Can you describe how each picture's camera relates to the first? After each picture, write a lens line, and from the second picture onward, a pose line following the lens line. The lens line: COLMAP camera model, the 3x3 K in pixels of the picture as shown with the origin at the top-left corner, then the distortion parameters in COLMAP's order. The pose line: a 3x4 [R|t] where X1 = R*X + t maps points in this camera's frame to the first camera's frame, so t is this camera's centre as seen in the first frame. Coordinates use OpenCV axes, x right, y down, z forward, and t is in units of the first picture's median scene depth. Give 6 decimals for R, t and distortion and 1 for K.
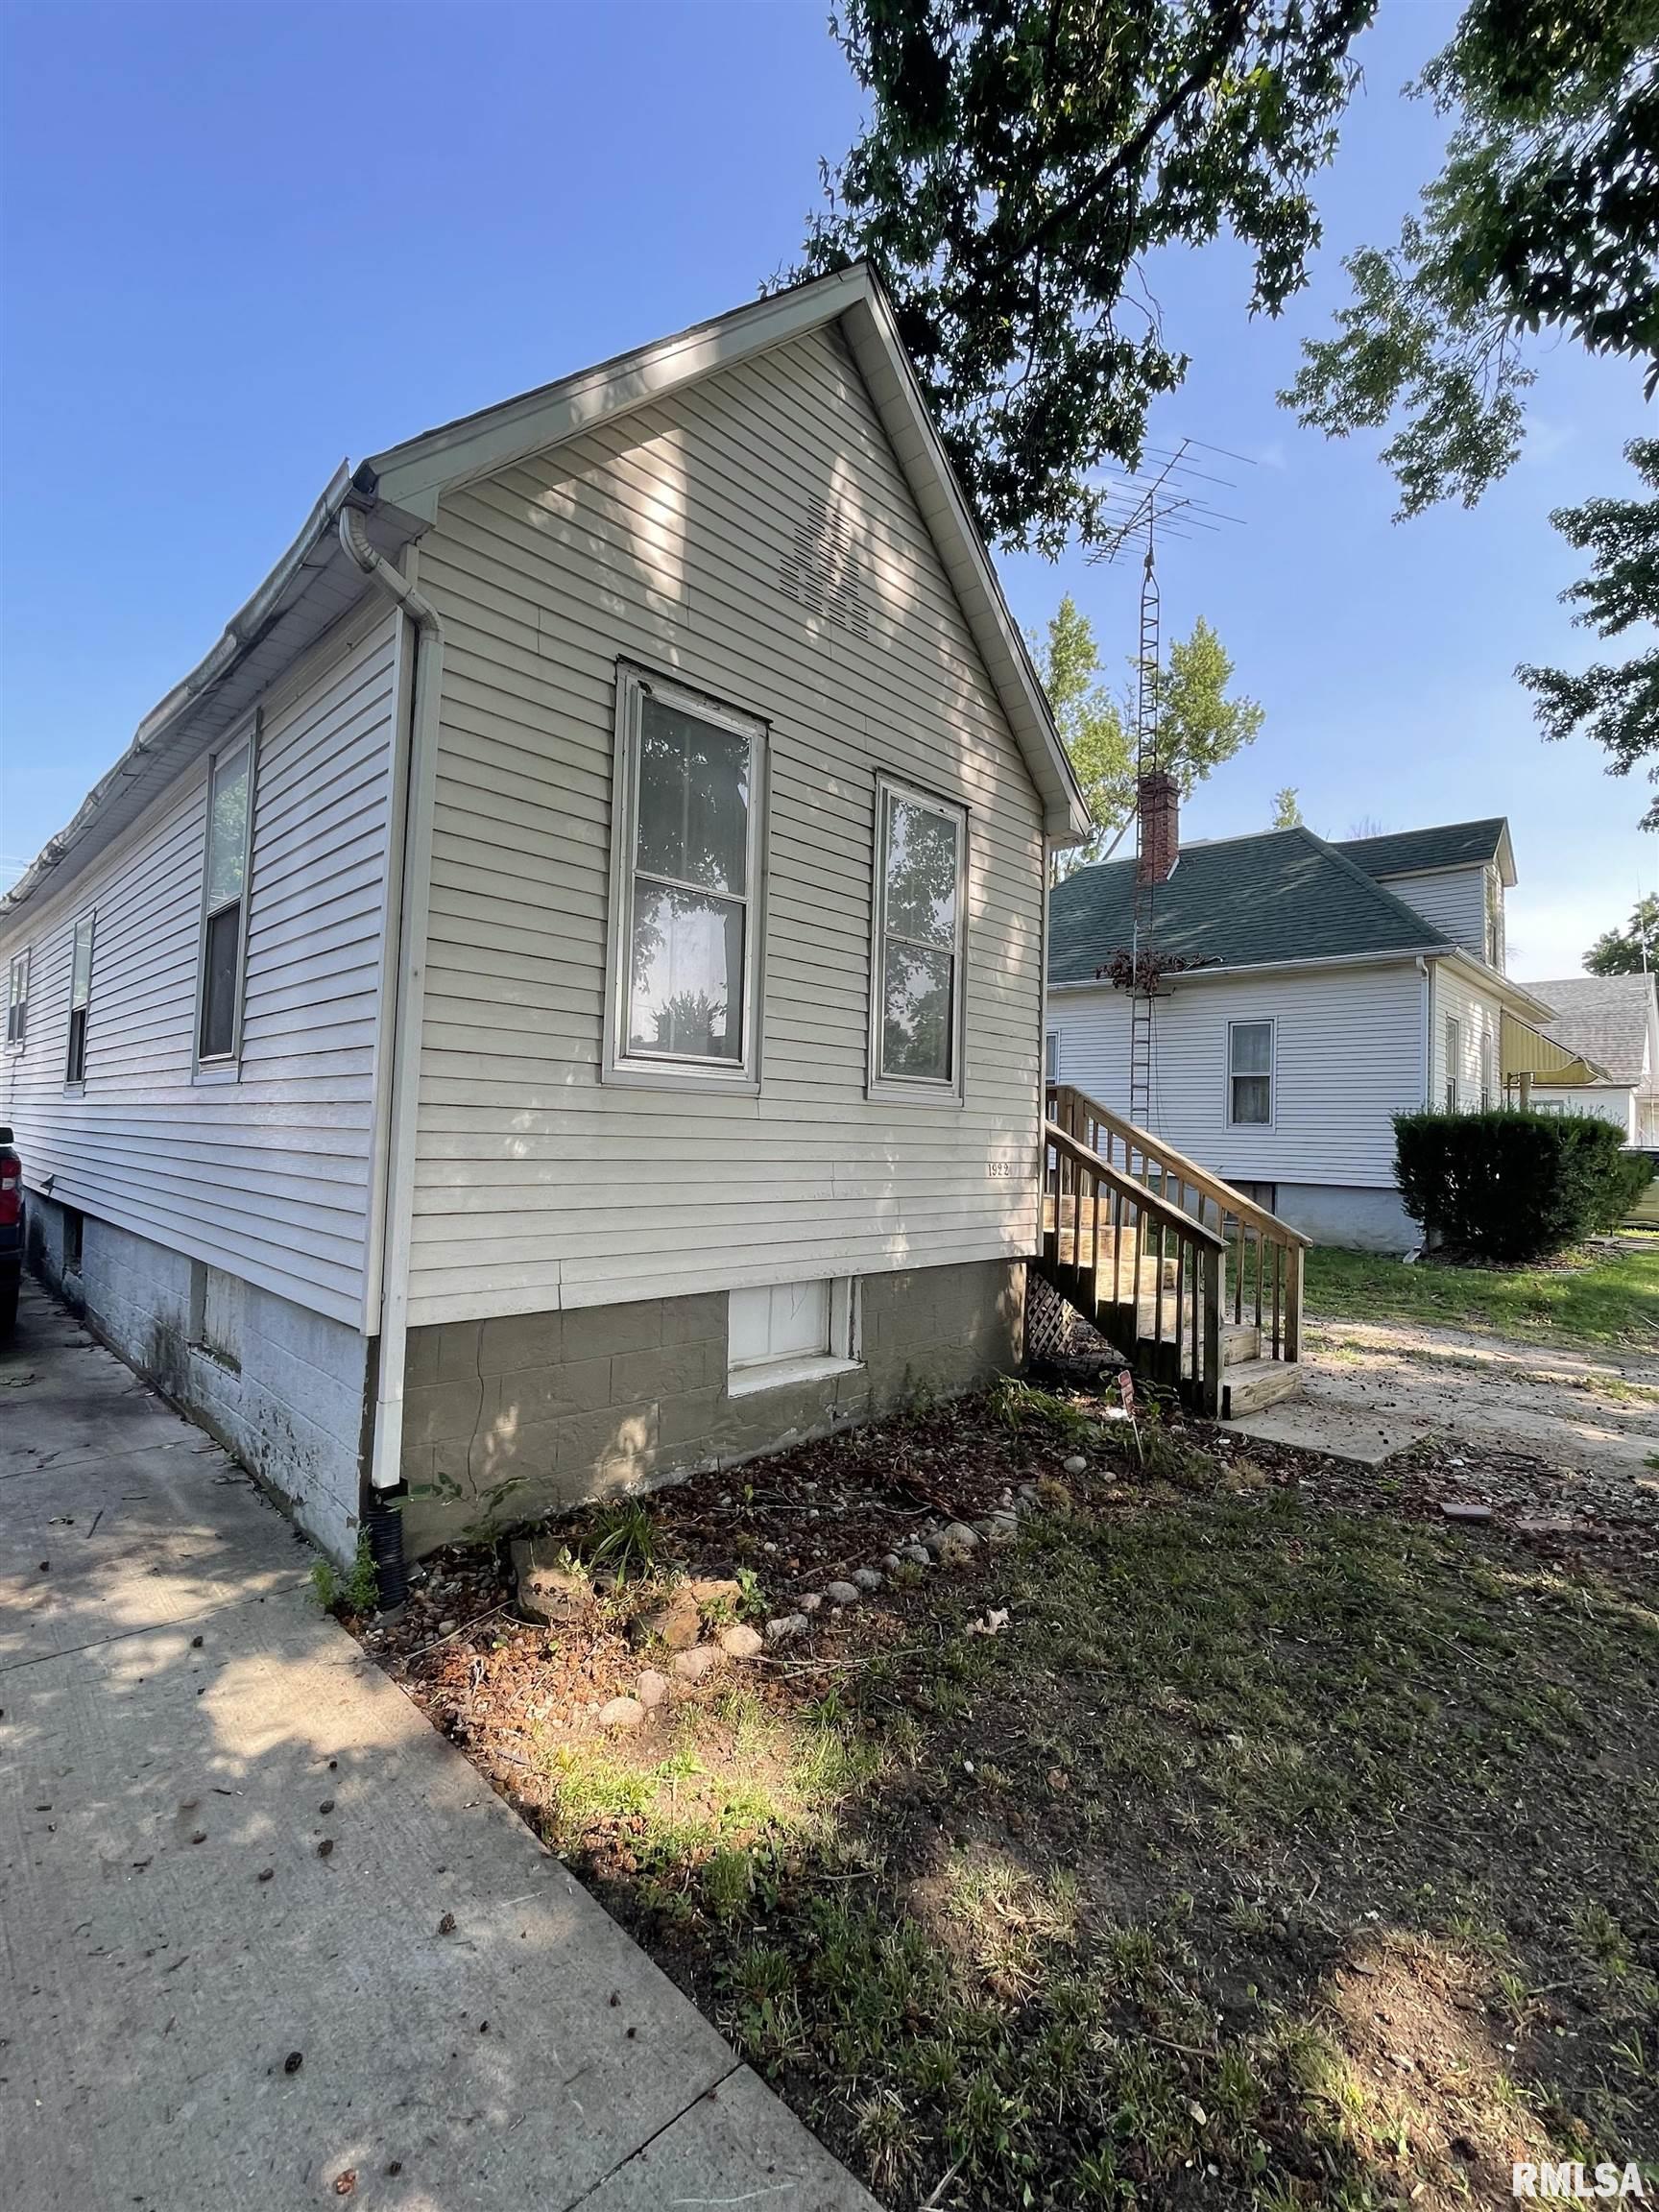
lens RADIAL K [[988.8, 0, 827.0], [0, 988.8, 1104.6], [0, 0, 1]] dist [-0.004352, -0.000018]
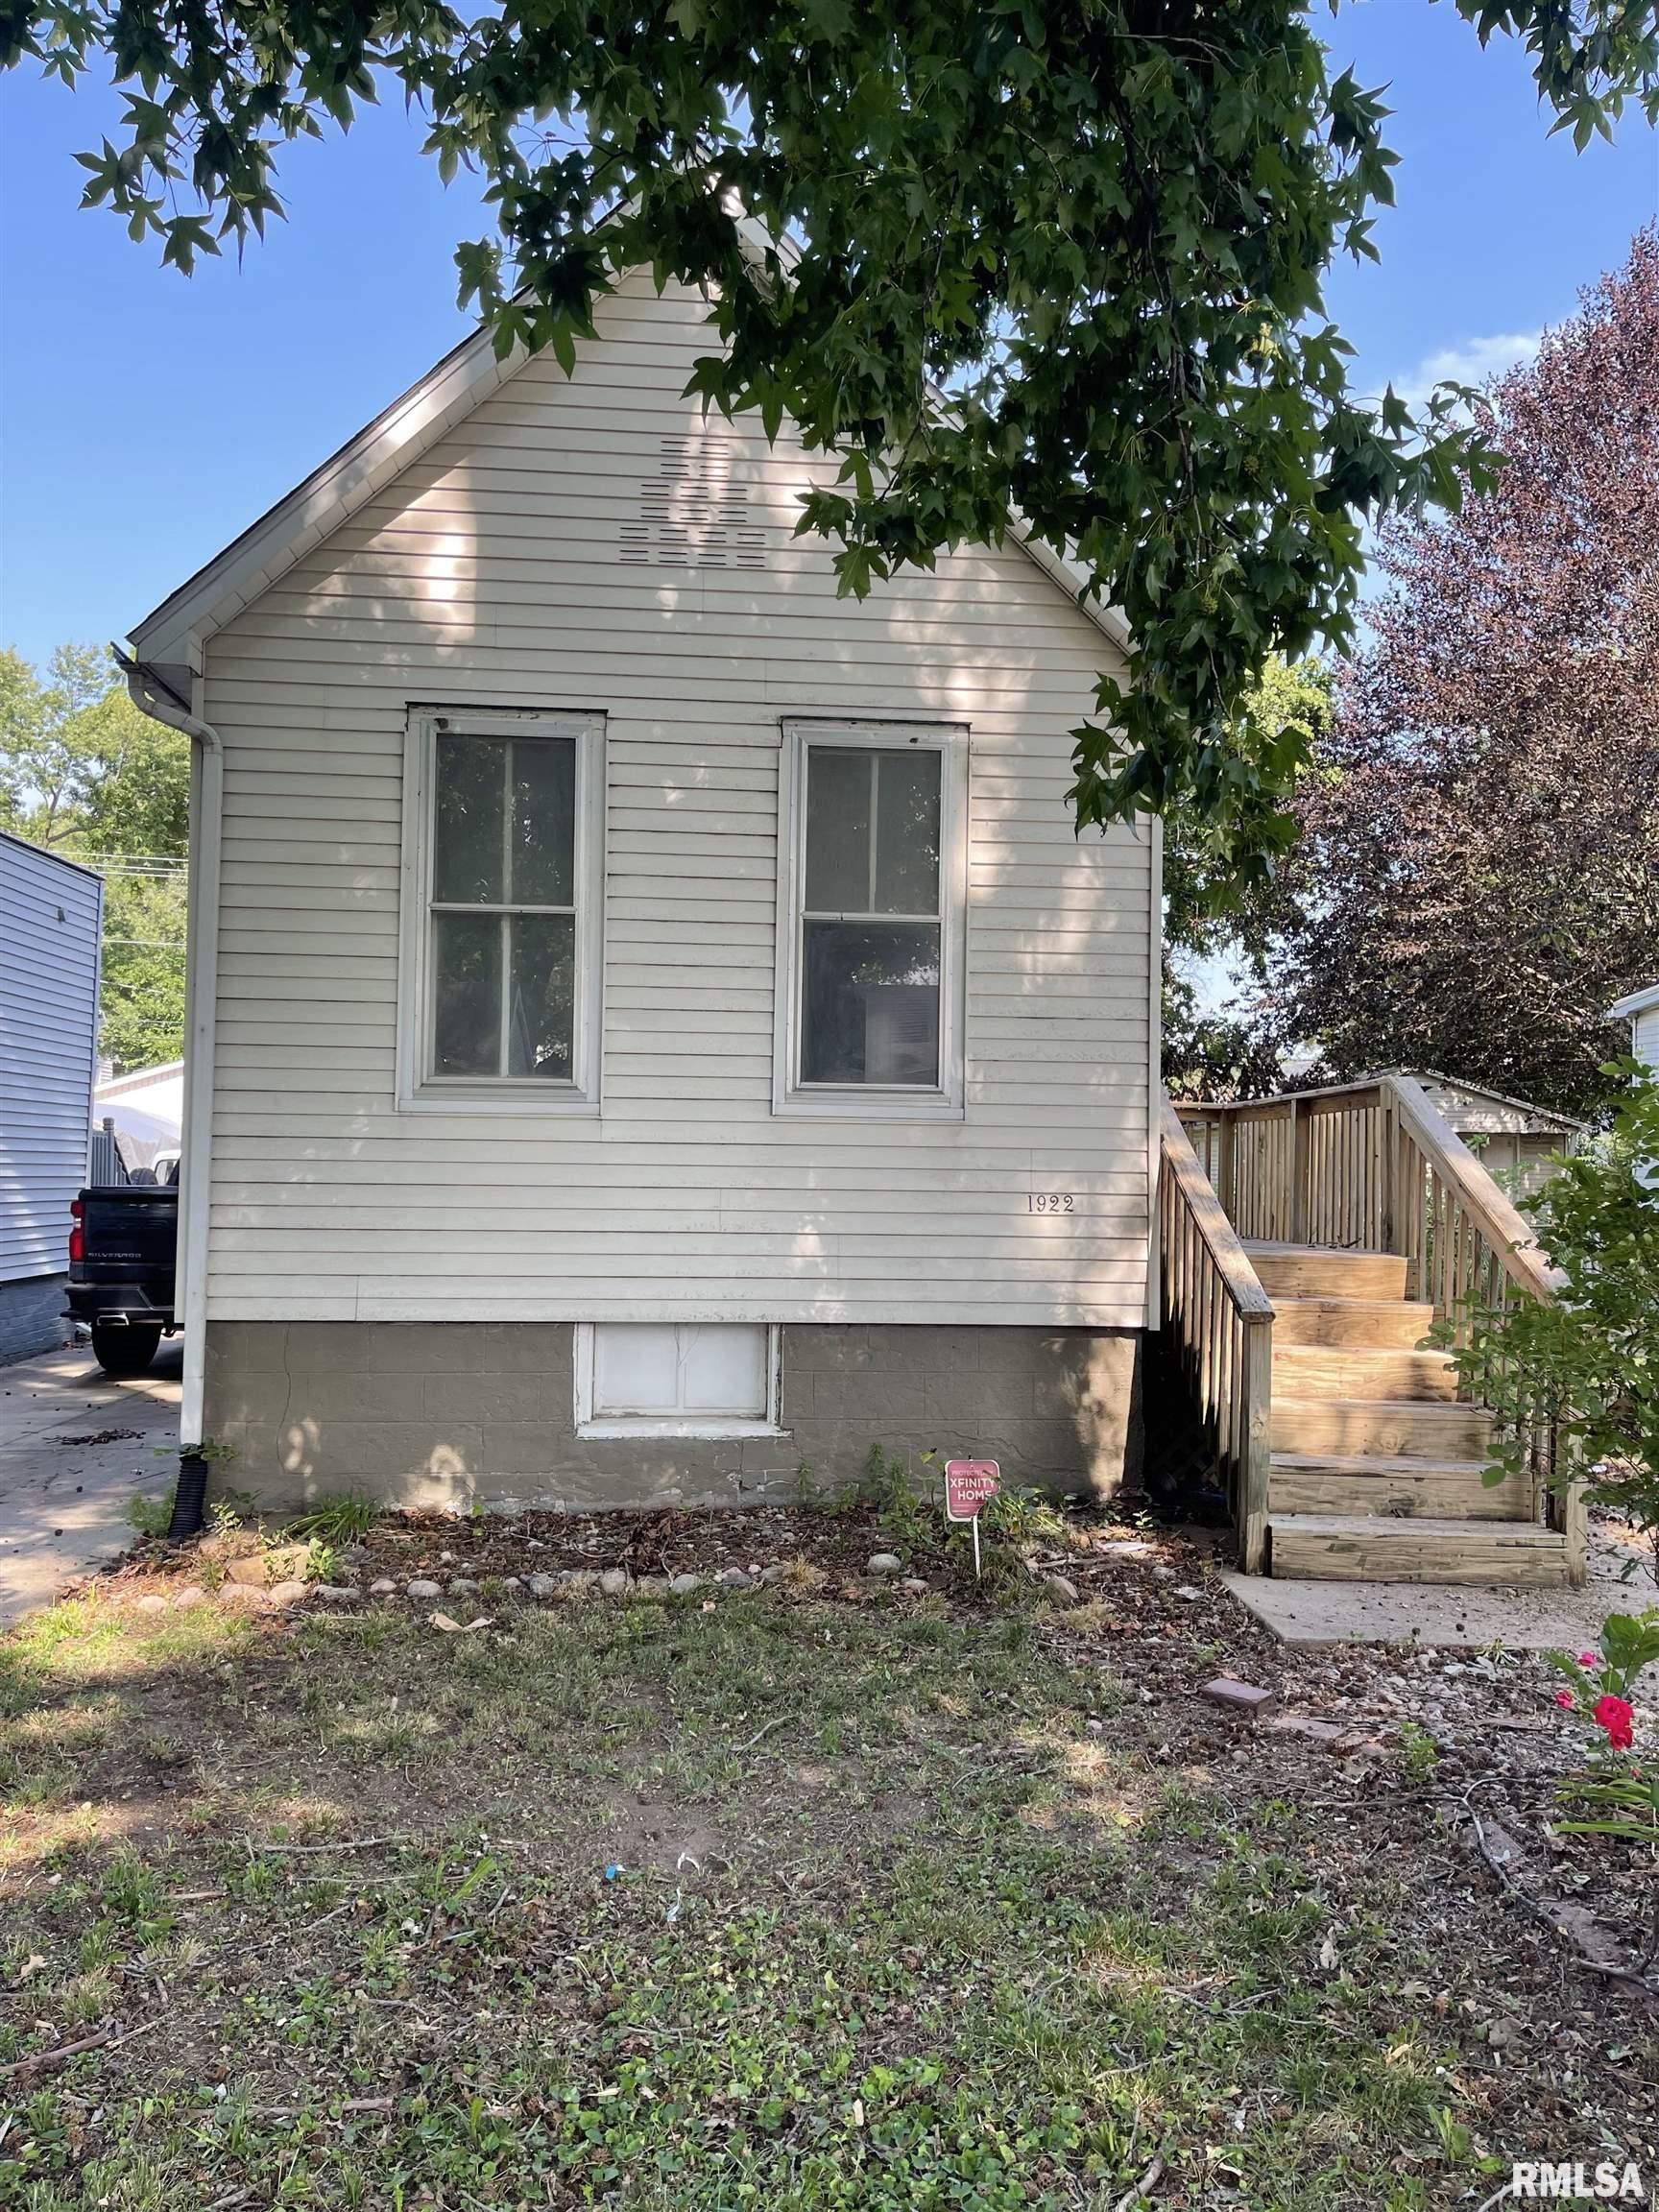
lens RADIAL K [[1692.6, 0, 830.9], [0, 1692.6, 1108.2], [0, 0, 1]] dist [0.013361, -0.000741]
pose [[0.761893, -0.035342, -0.646738, 1.164858], [0.028191, 0.999373, -0.021400, 0.024199], [0.647089, -0.001928, 0.762412, -0.074632]]
